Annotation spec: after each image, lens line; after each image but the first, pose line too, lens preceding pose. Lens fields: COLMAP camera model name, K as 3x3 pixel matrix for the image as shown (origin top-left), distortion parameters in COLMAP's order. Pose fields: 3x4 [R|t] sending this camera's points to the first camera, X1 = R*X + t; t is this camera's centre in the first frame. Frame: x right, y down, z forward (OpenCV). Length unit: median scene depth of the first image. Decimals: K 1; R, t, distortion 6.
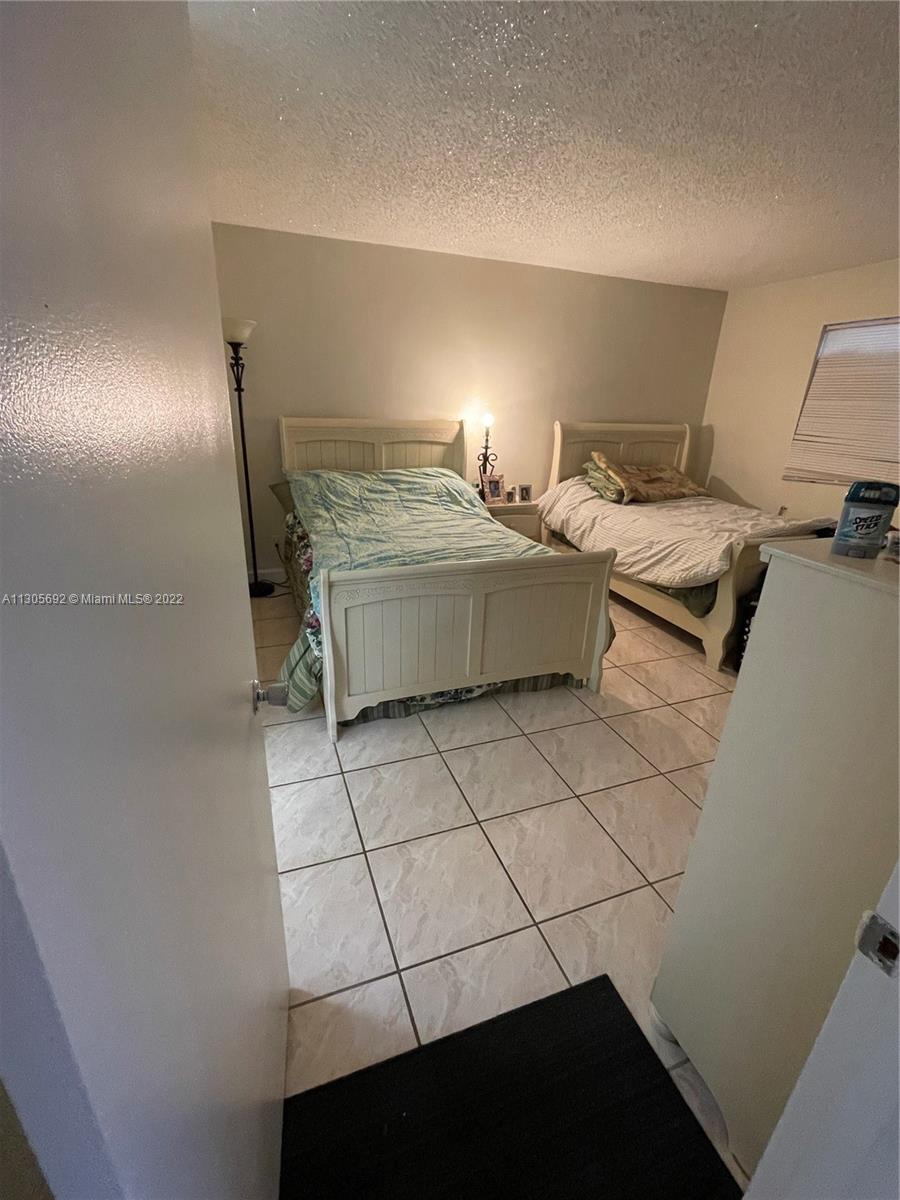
lens RADIAL K [[526.2, 0, 445.3], [0, 526.2, 603.8], [0, 0, 1]] dist [-0.004892, -0.000549]
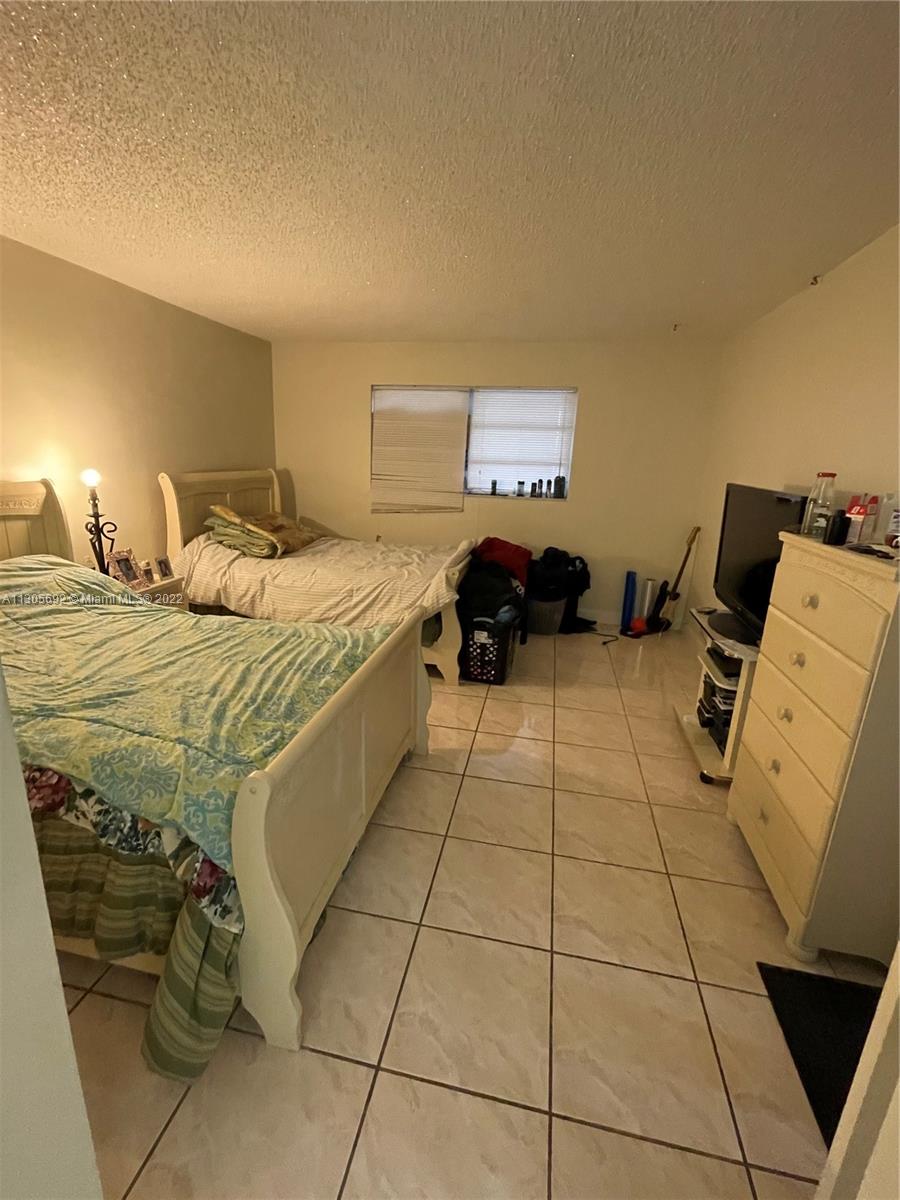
lens RADIAL K [[526.2, 0, 441.7], [0, 526.2, 602.0], [0, 0, 1]] dist [-0.004892, -0.000549]
pose [[0.533491, -0.245179, 0.809490, -0.270921], [0.296043, 0.950653, 0.092828, -0.117743], [-0.792304, 0.190121, 0.579749, 0.257279]]
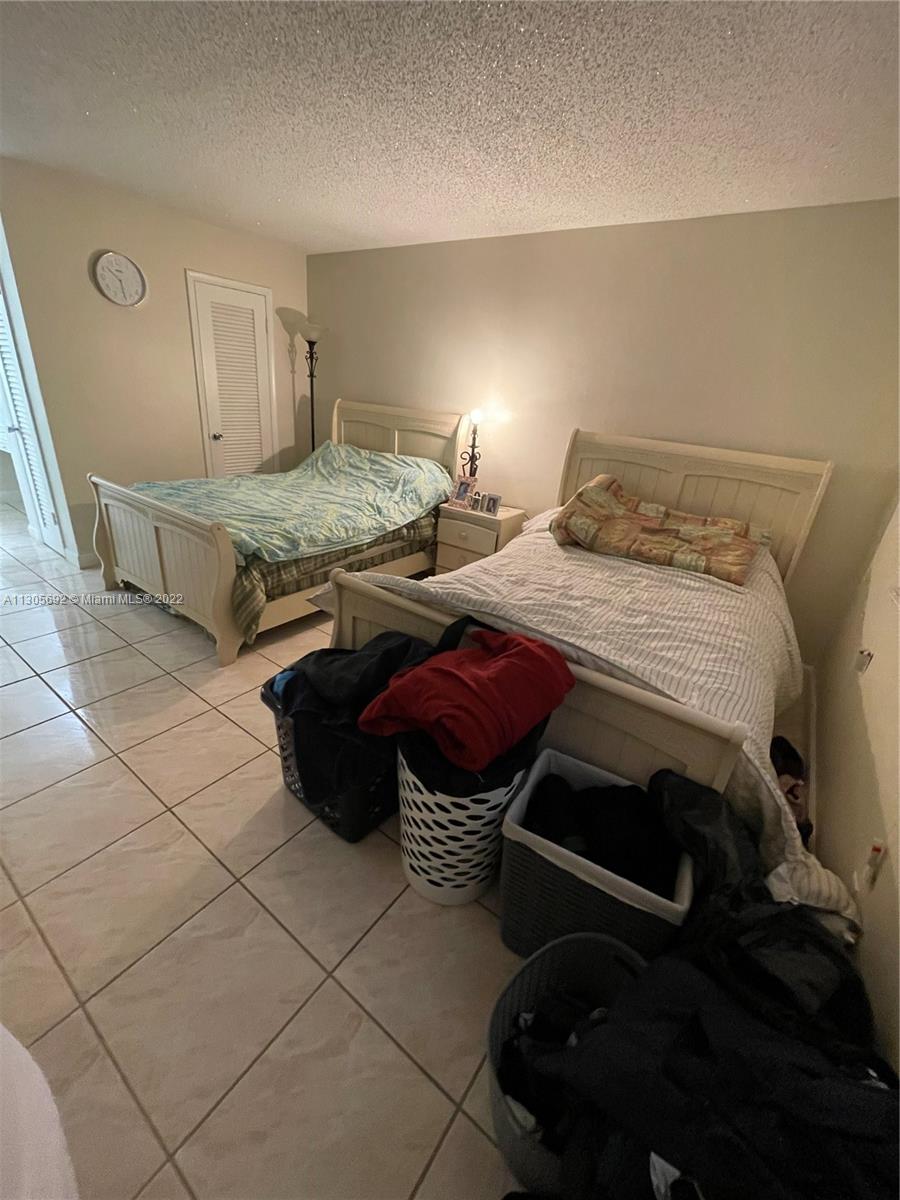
lens RADIAL K [[486.3, 0, 446.2], [0, 486.3, 592.8], [0, 0, 1]] dist [-0.003803, 0.000216]
pose [[0.553104, 0.336489, -0.762136, 0.785929], [-0.370025, 0.918844, 0.137139, -0.163551], [0.746430, 0.206157, 0.632726, 0.488057]]
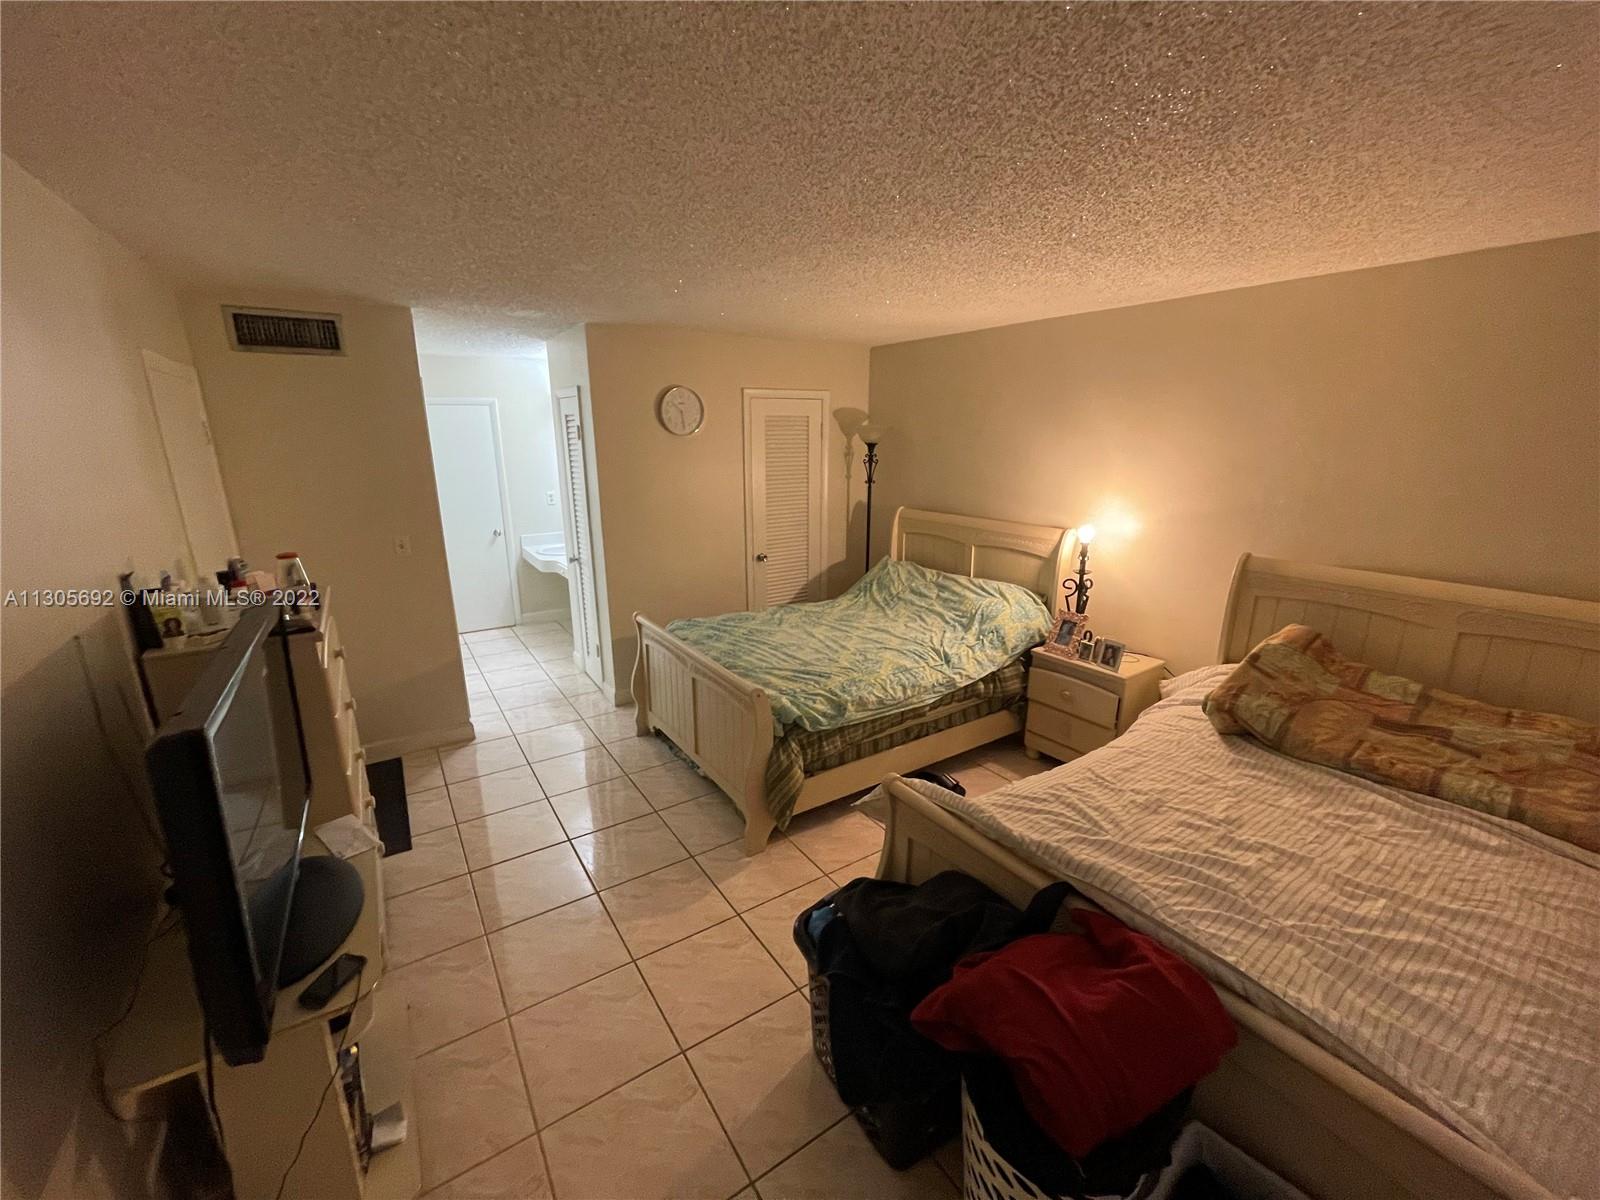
lens RADIAL K [[648.4, 0, 789.2], [0, 648.4, 605.0], [0, 0, 1]] dist [-0.003803, 0.000216]
pose [[0.217717, 0.214823, -0.952077, 0.794024], [-0.354822, 0.926153, 0.127834, -0.233964], [0.909231, 0.309986, 0.277863, 0.451959]]
